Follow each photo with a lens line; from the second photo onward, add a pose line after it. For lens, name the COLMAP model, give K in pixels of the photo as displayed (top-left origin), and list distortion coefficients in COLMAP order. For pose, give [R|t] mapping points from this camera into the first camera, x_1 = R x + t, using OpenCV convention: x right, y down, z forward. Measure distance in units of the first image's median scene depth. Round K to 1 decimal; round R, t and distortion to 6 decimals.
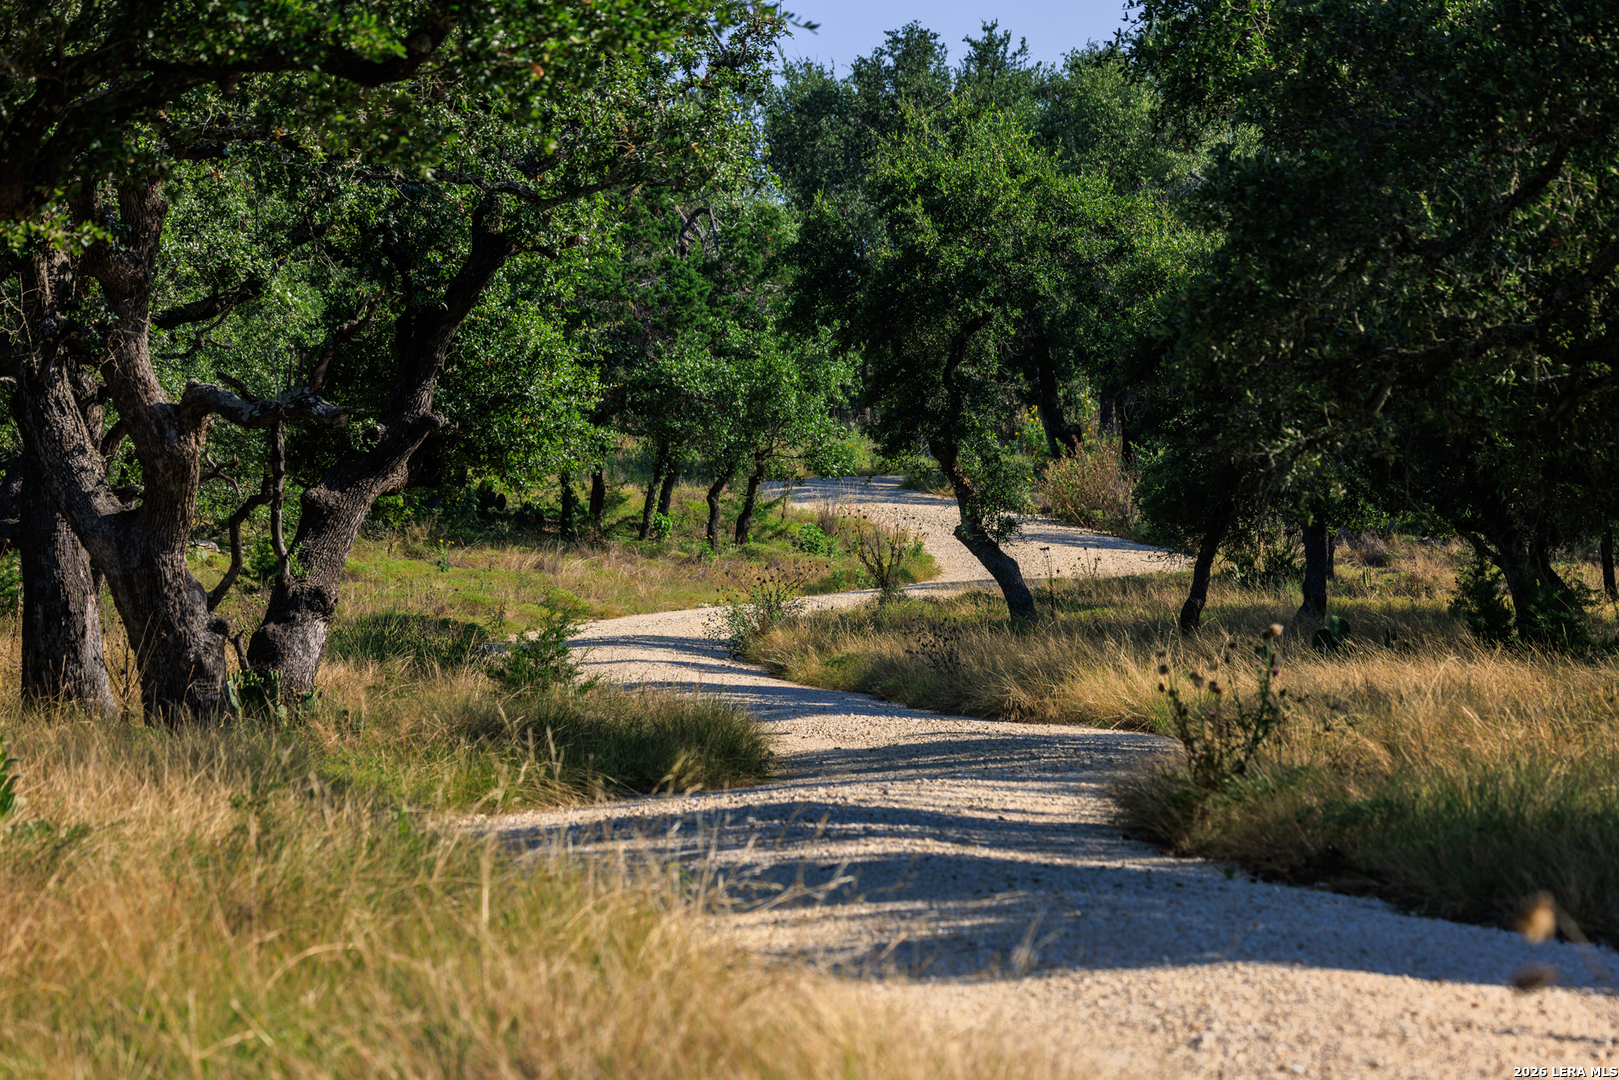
lens RADIAL K [[6470.1, 0, 809.5], [0, 6470.1, 540.0], [0, 0, 1]] dist [-0.123072, -0.275124]
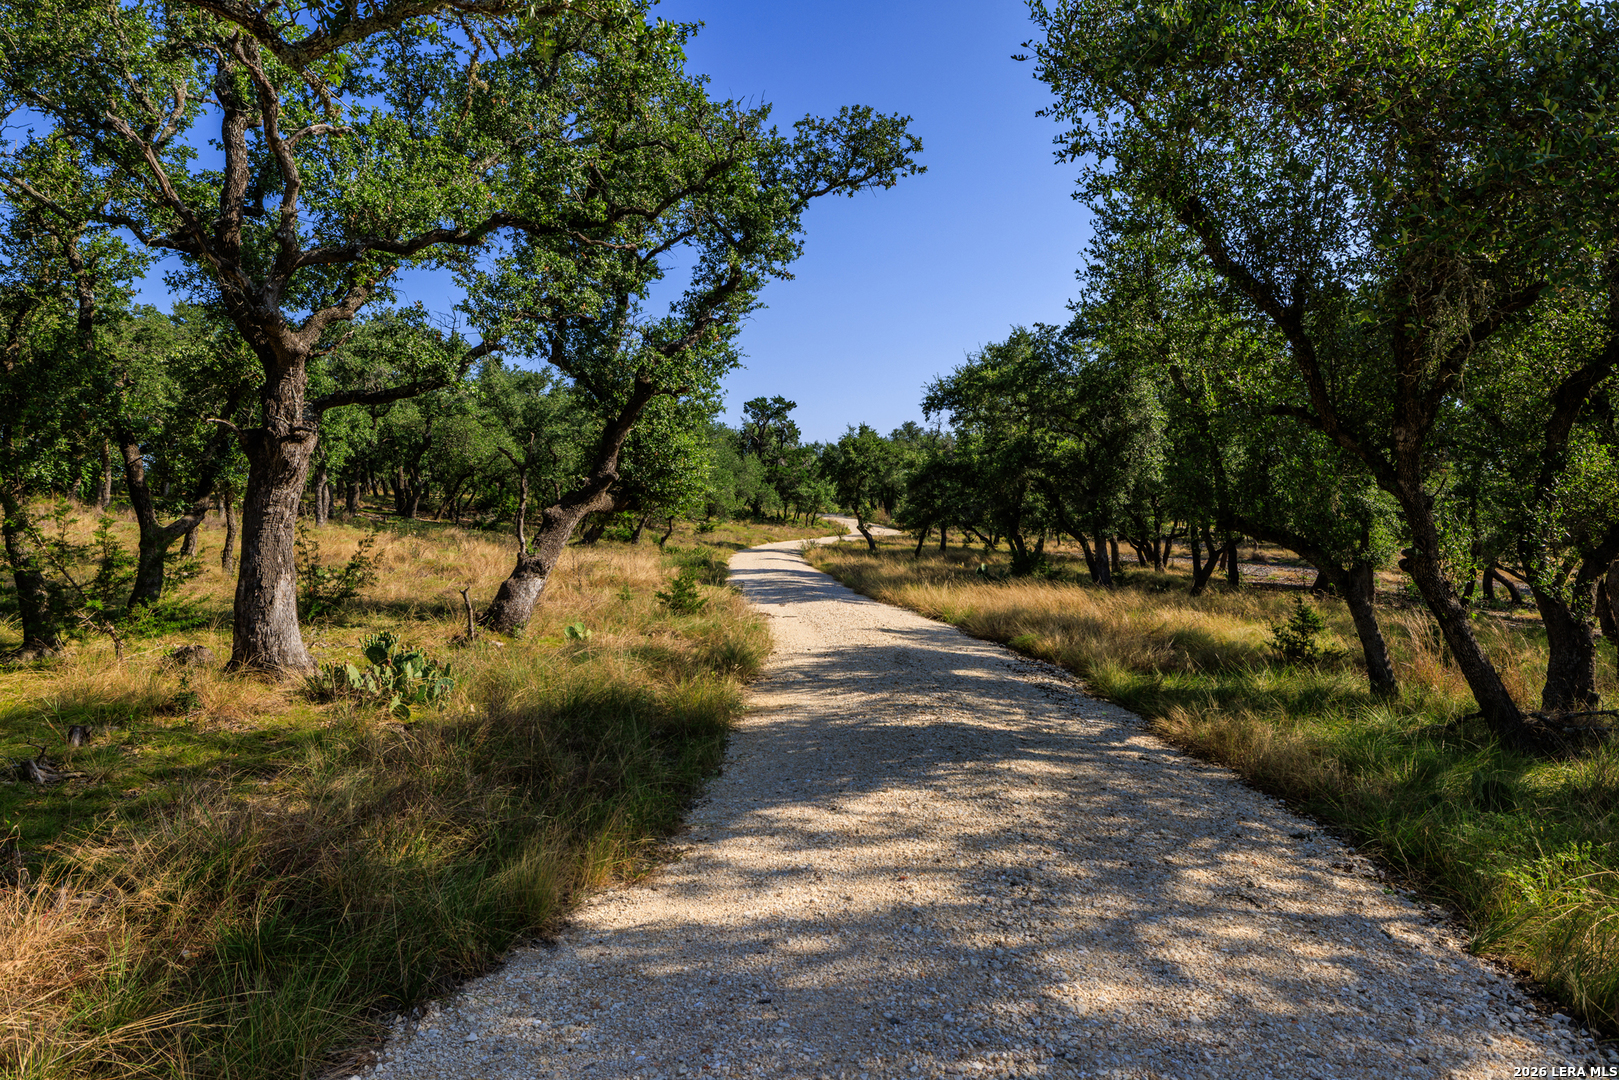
lens RADIAL K [[6470.1, 0, 809.5], [0, 6470.1, 540.0], [0, 0, 1]] dist [-0.123072, -0.275124]
pose [[0.999234, 0.038293, 0.008104, -0.042587], [-0.038248, 0.999252, -0.005620, 0.032307], [-0.008313, 0.005306, 0.999951, -3.238997]]
